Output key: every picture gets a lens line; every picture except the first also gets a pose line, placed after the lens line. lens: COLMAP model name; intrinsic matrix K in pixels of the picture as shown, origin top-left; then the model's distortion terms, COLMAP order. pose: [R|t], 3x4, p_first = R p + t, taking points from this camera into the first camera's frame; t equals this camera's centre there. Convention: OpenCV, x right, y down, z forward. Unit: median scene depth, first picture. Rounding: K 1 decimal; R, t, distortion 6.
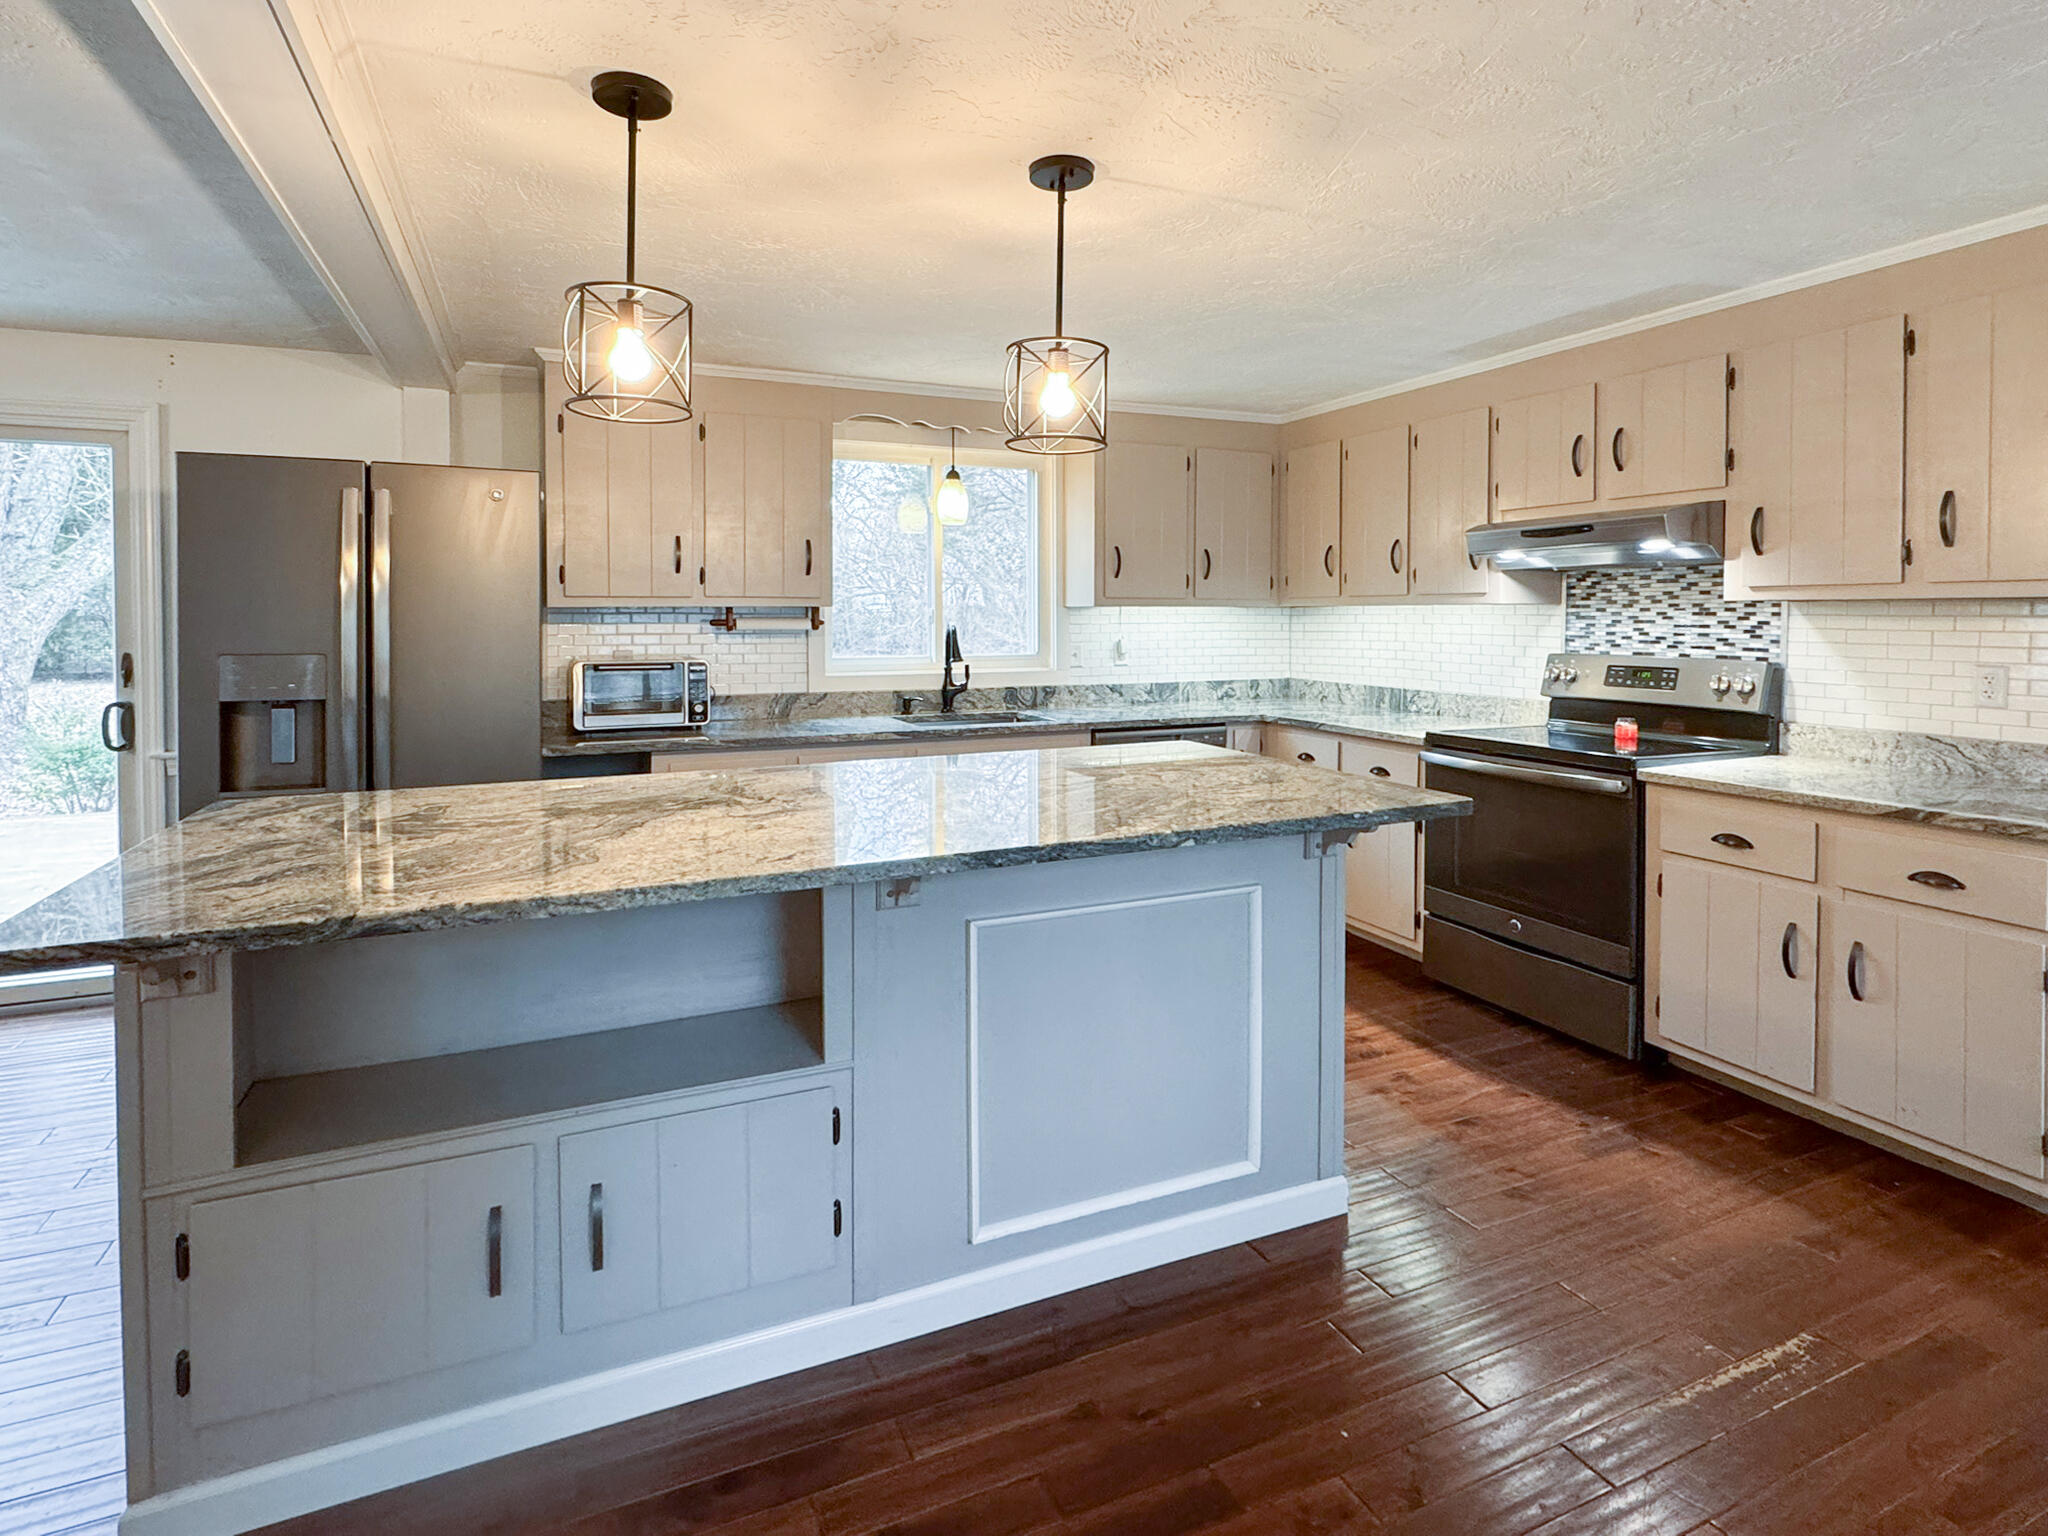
lens RADIAL K [[1079.6, 0, 1028.1], [0, 1079.6, 799.6], [0, 0, 1]] dist [0.003623, 0.000632]
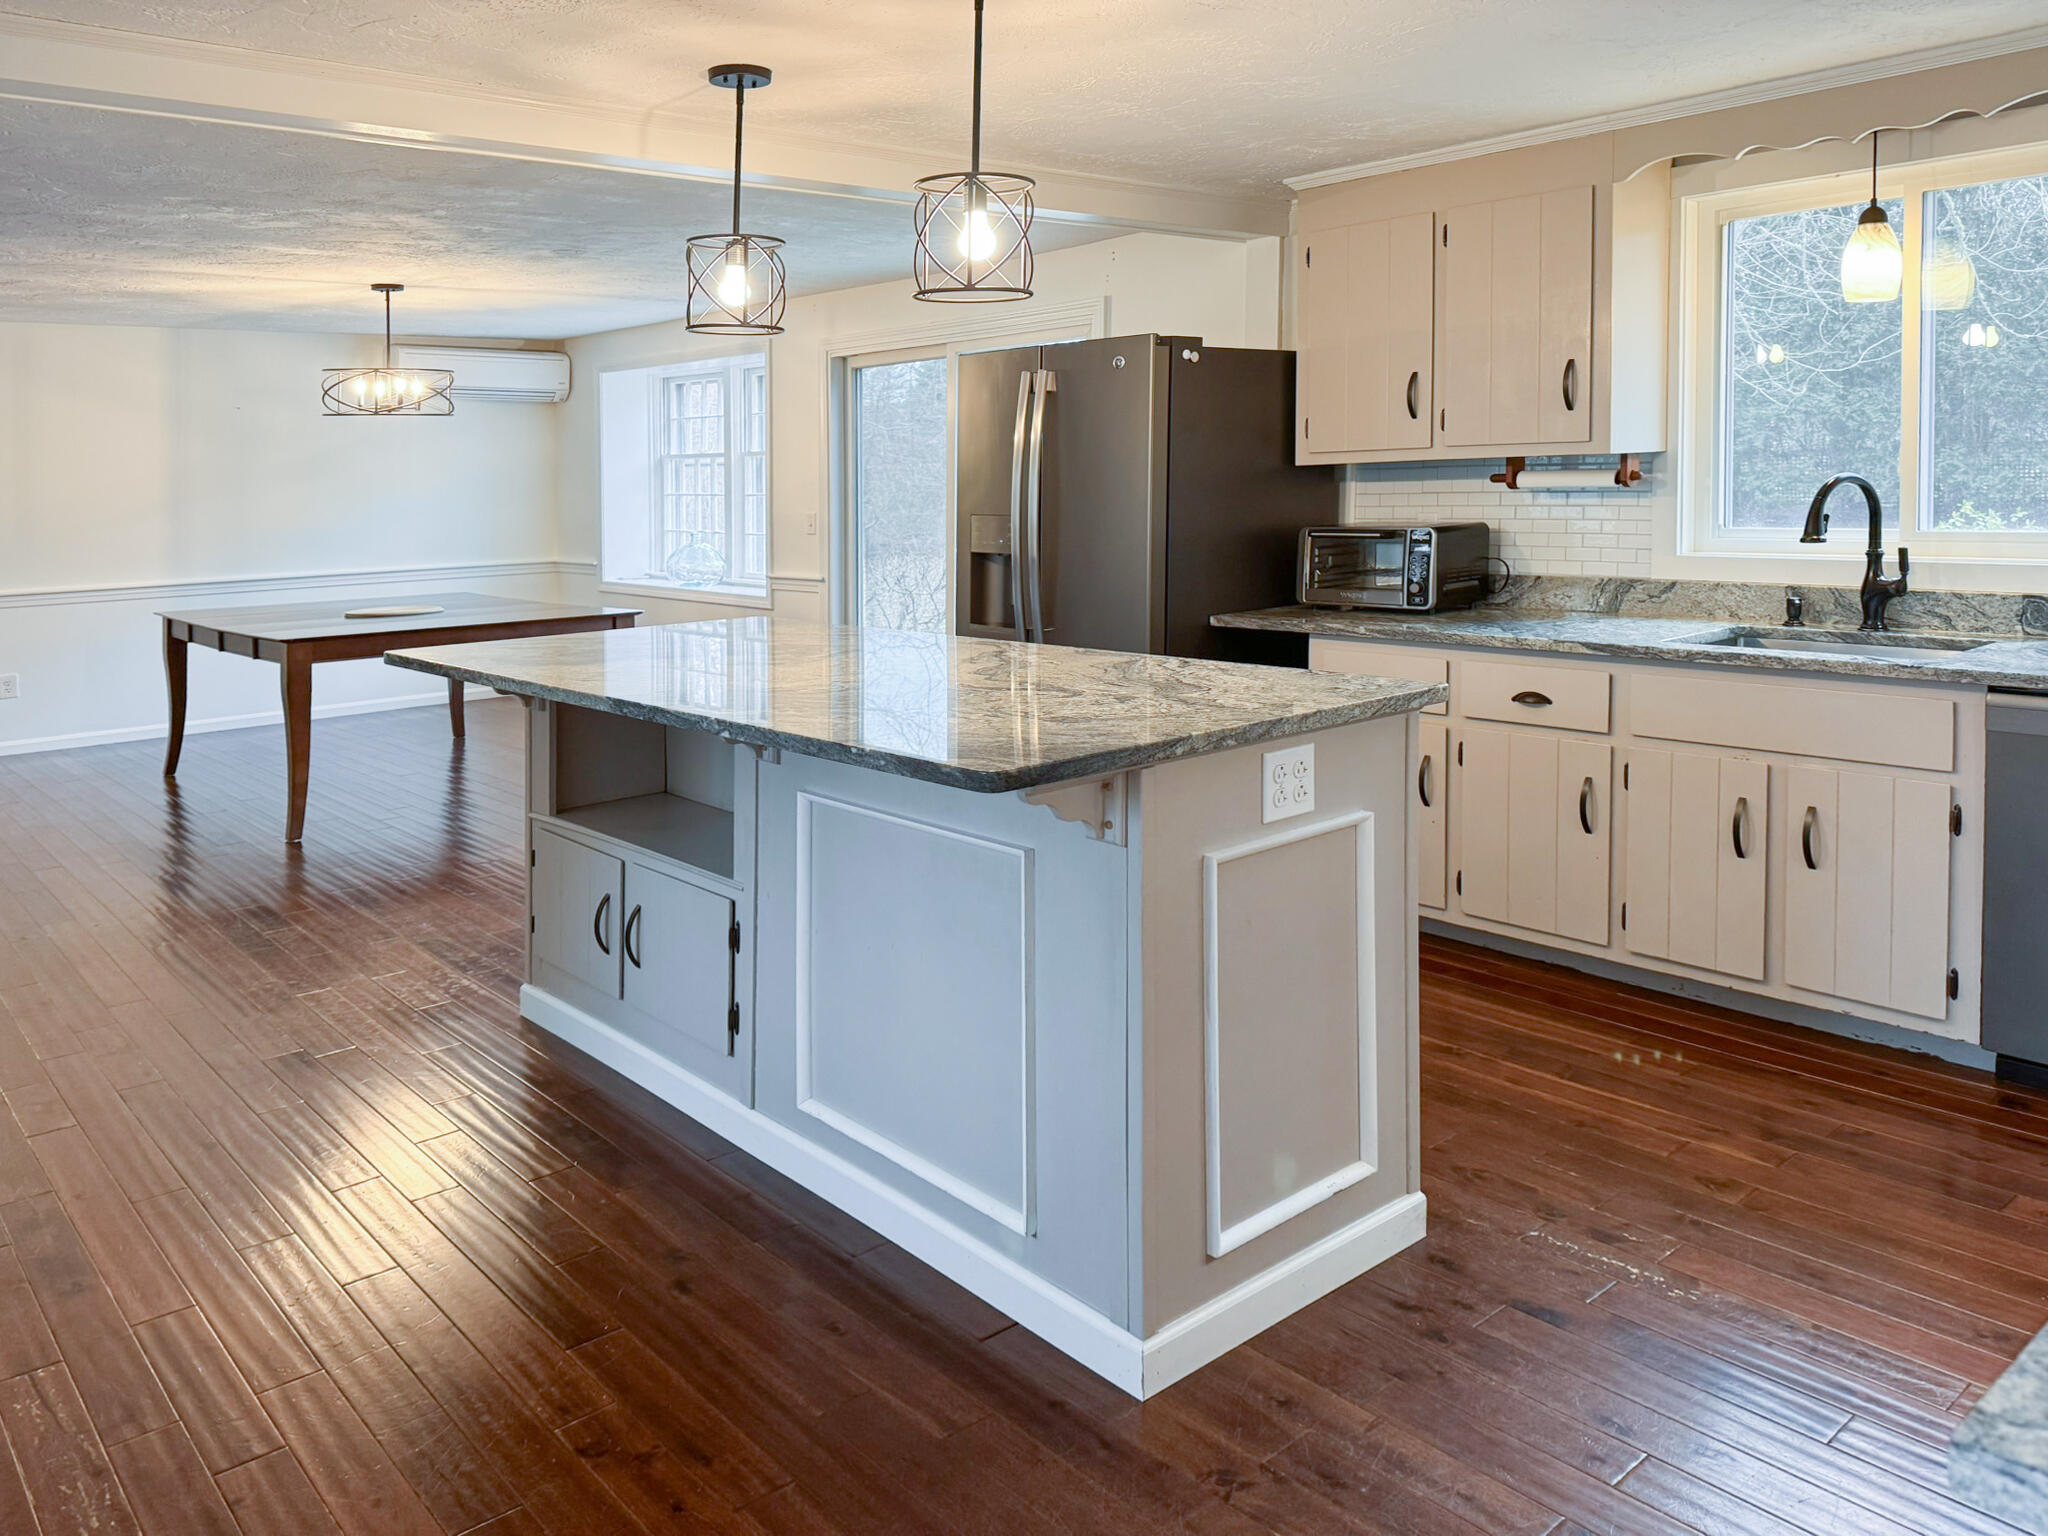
lens RADIAL K [[1479.5, 0, 998.7], [0, 1479.5, 769.3], [0, 0, 1]] dist [0.042929, -0.042662]
pose [[0.282038, 0.185719, -0.941256, 0.642887], [-0.132190, 0.979250, 0.153606, -0.077532], [0.950253, 0.081102, 0.300736, 0.365009]]
